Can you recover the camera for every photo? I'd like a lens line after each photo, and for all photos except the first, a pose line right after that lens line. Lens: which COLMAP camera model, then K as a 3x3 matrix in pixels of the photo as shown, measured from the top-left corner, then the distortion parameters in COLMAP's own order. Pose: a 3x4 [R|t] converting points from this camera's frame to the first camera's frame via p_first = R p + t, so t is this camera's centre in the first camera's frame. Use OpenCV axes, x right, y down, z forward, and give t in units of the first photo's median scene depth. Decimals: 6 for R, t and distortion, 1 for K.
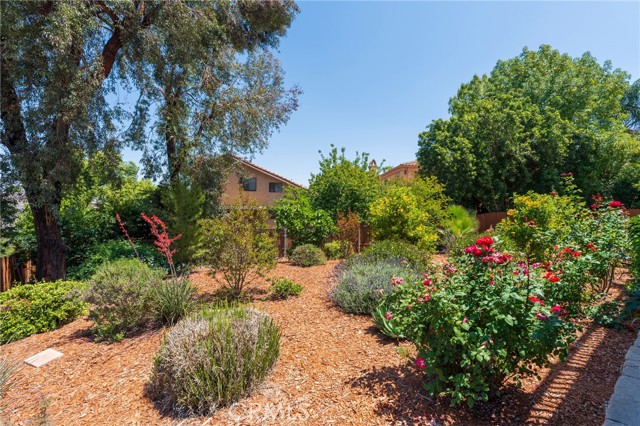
lens RADIAL K [[289.5, 0, 323.2], [0, 289.5, 215.0], [0, 0, 1]] dist [-0.003526, -0.001844]
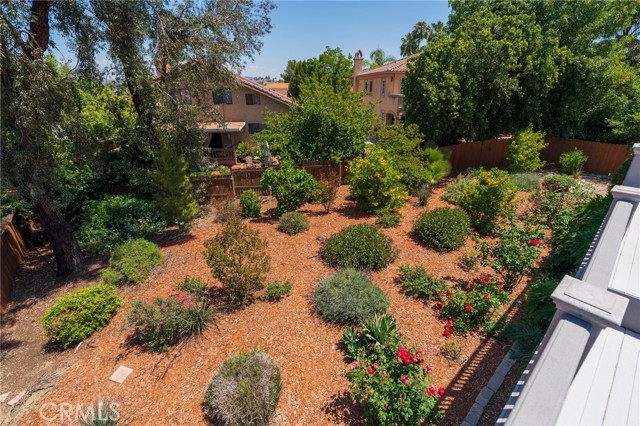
lens RADIAL K [[289.5, 0, 323.9], [0, 289.5, 216.8], [0, 0, 1]] dist [-0.003526, -0.001844]
pose [[0.998191, -0.030130, 0.052033, 0.006458], [0.005451, 0.907169, 0.420732, -0.241238], [-0.059879, -0.419687, 0.905692, -0.020302]]
